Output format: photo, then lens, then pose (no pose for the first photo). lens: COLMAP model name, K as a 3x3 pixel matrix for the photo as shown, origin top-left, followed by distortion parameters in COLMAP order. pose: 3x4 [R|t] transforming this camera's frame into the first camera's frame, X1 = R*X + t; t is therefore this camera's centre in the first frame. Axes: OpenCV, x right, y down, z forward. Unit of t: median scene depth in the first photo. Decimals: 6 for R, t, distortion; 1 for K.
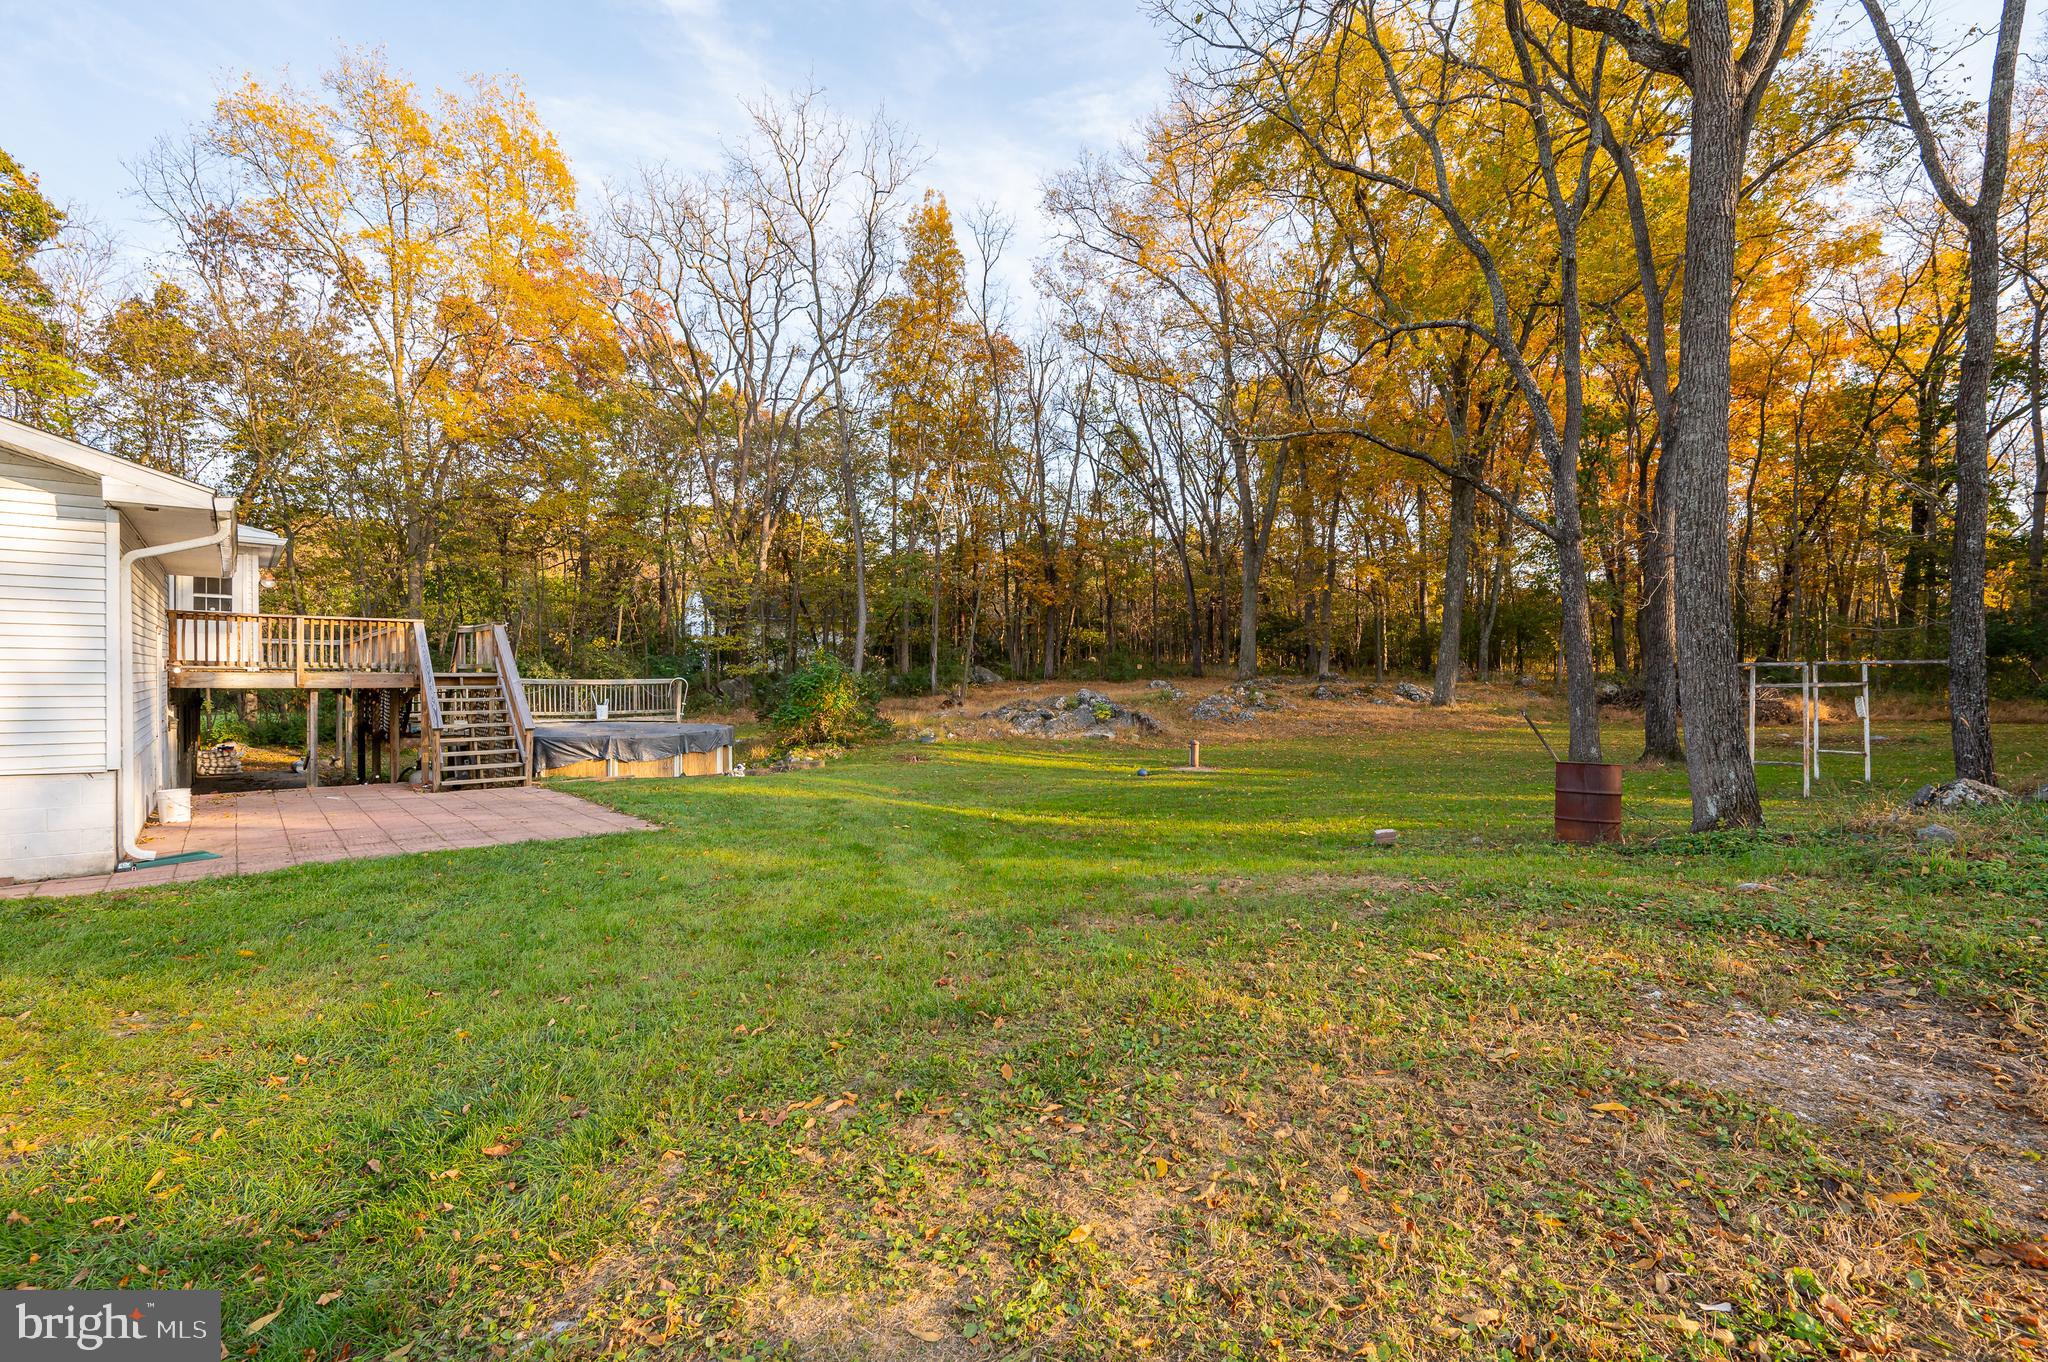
lens RADIAL K [[916.7, 0, 1016.6], [0, 916.7, 695.9], [0, 0, 1]] dist [-0.003157, -0.003584]
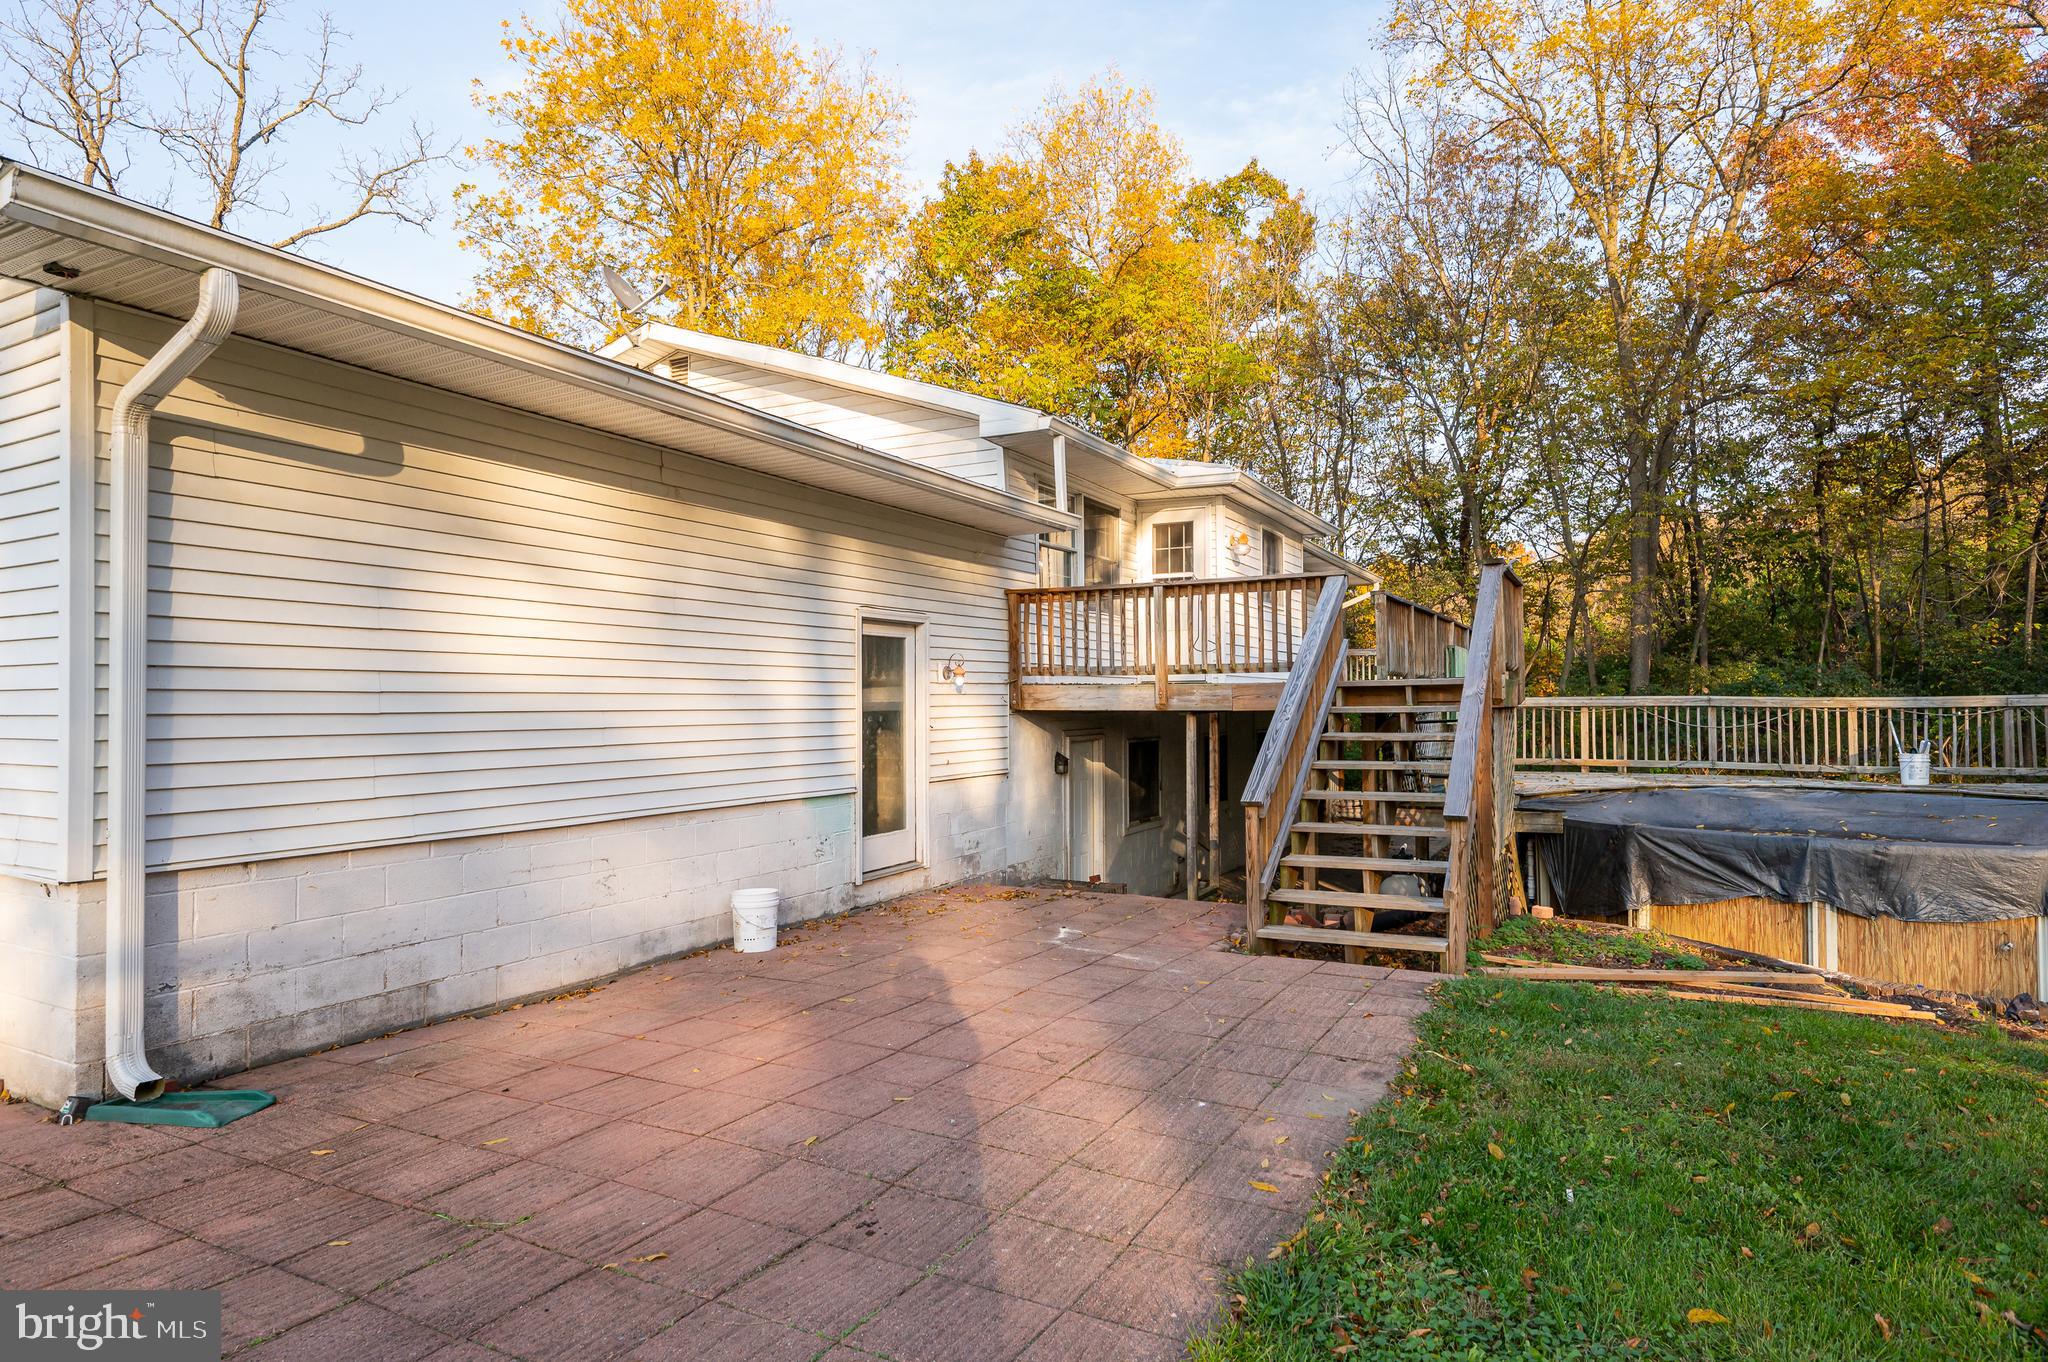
lens RADIAL K [[1107.4, 0, 1027.7], [0, 1107.4, 688.1], [0, 0, 1]] dist [-0.003366, -0.000367]
pose [[0.360749, -0.016098, -0.932524, -0.166899], [-0.015508, 0.999609, -0.023255, -0.004574], [0.932534, 0.022851, 0.360358, 0.659047]]
